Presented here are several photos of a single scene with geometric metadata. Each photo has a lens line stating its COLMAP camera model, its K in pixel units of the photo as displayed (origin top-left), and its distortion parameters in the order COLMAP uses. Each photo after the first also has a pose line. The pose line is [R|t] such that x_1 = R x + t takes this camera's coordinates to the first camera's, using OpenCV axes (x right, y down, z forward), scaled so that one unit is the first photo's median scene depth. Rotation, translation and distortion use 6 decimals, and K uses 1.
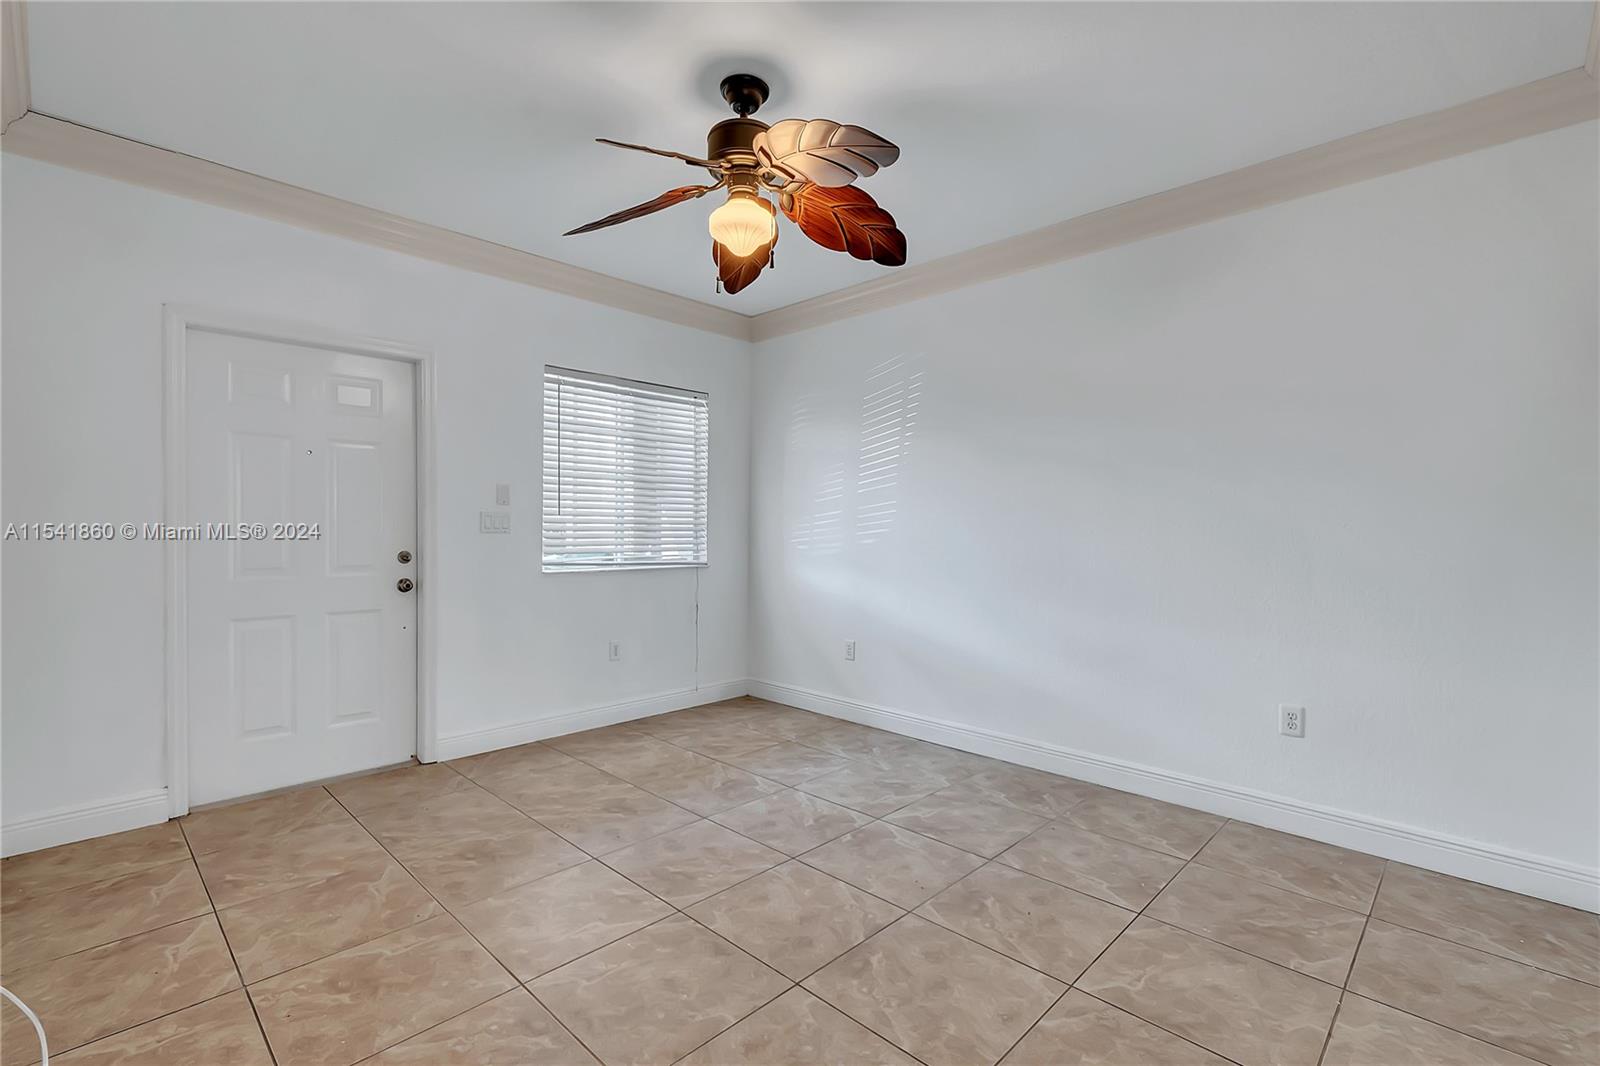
lens RADIAL K [[713.2, 0, 784.6], [0, 713.2, 531.4], [0, 0, 1]] dist [0.010906, -0.007346]
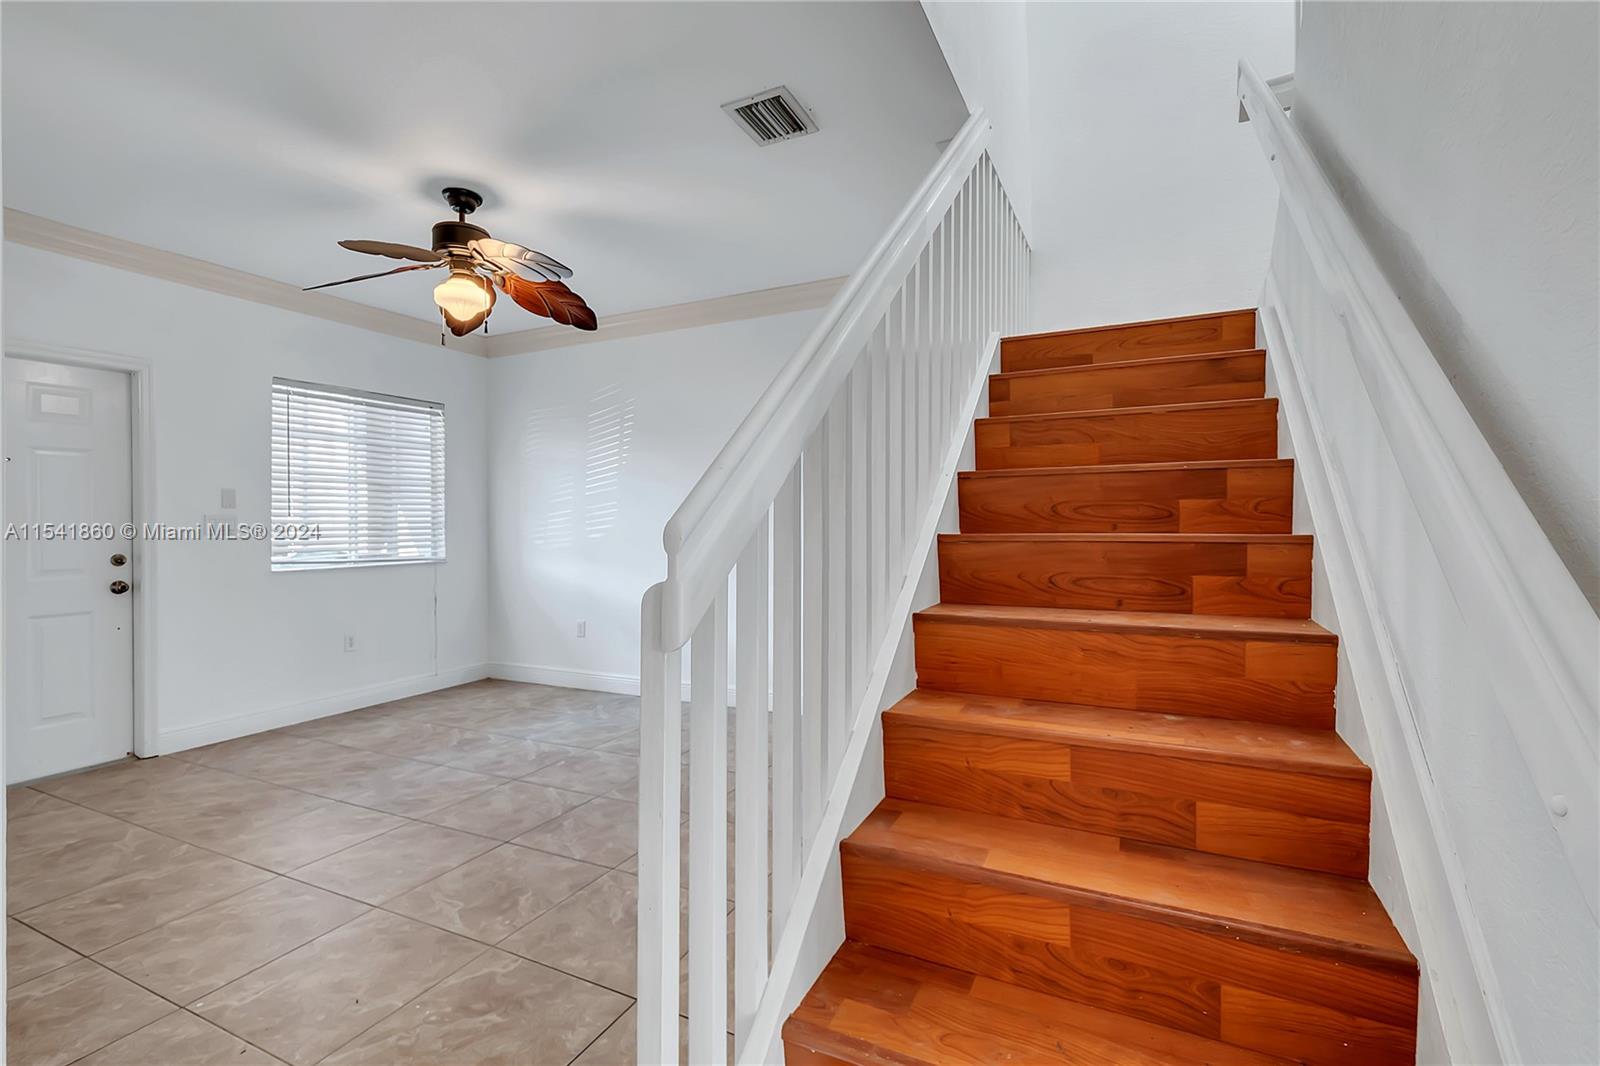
lens RADIAL K [[713.2, 0, 796.3], [0, 713.2, 521.3], [0, 0, 1]] dist [0.010906, -0.007346]
pose [[0.944219, -0.014263, 0.329010, 0.065026], [0.016696, 0.999850, -0.004569, 0.001254], [-0.328895, 0.009807, 0.944316, -0.351242]]
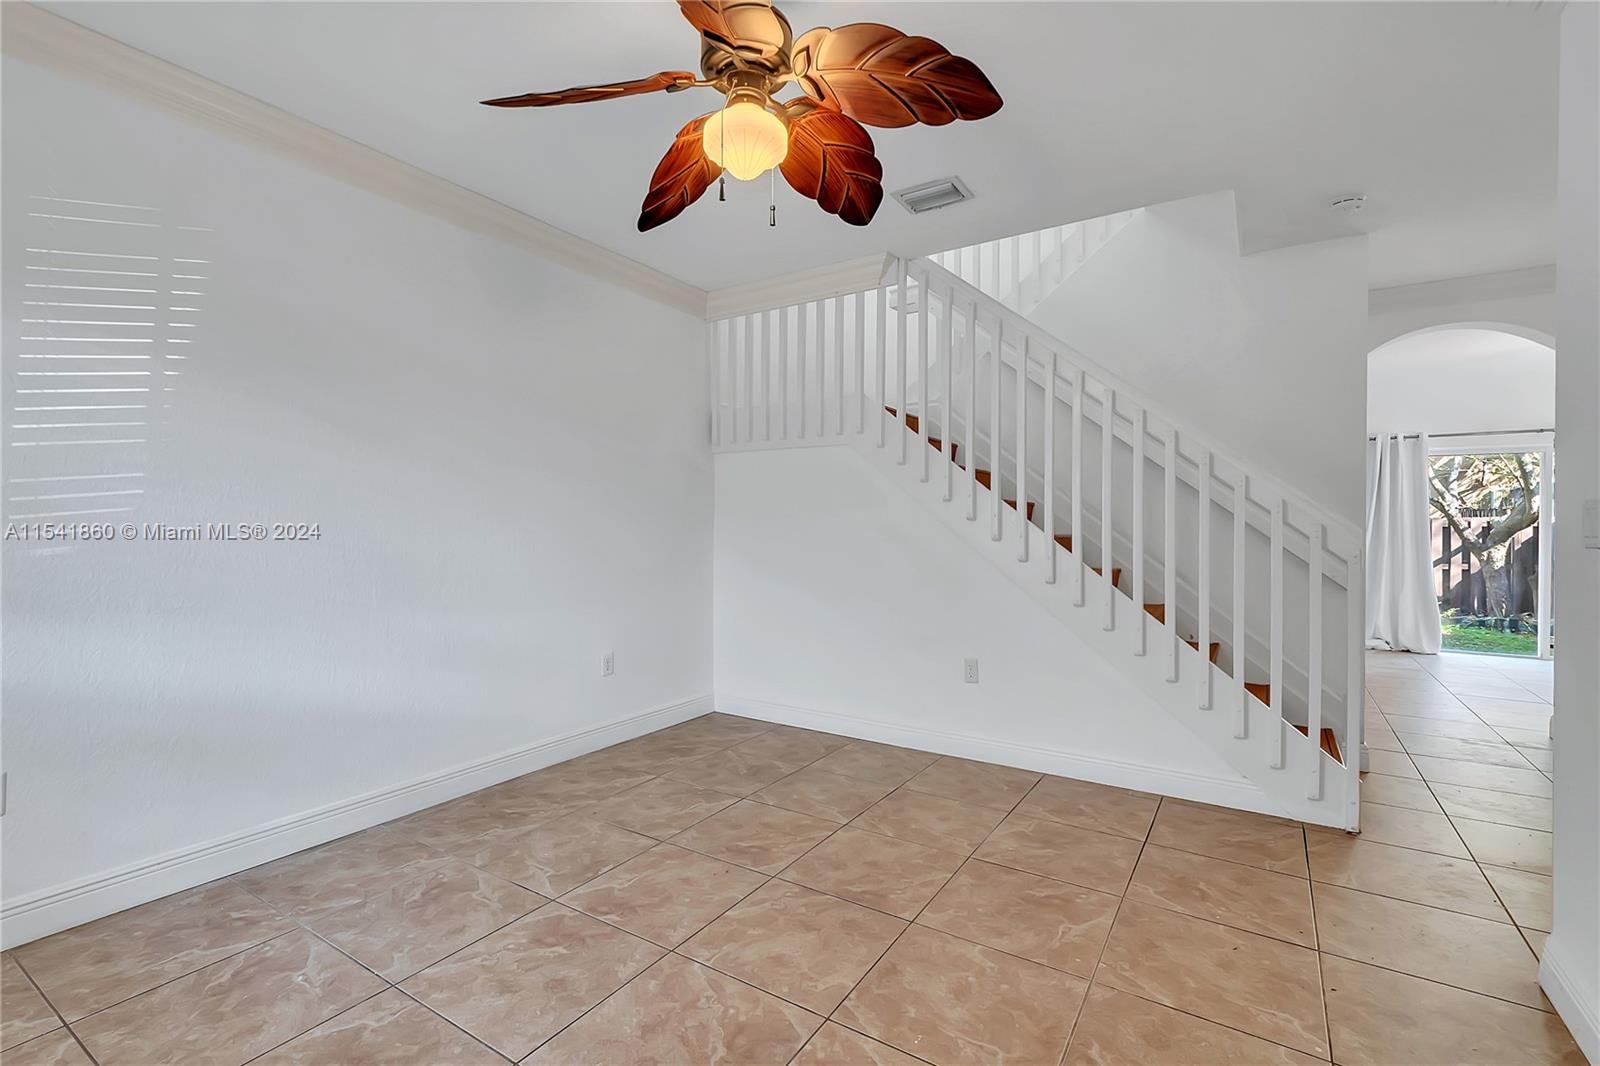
lens RADIAL K [[713.2, 0, 795.7], [0, 713.2, 536.5], [0, 0, 1]] dist [0.010906, -0.007346]
pose [[-0.194182, -0.025881, 0.980624, -0.665440], [0.003313, 0.999629, 0.027039, -0.012340], [-0.980960, 0.008499, -0.194024, 0.880489]]
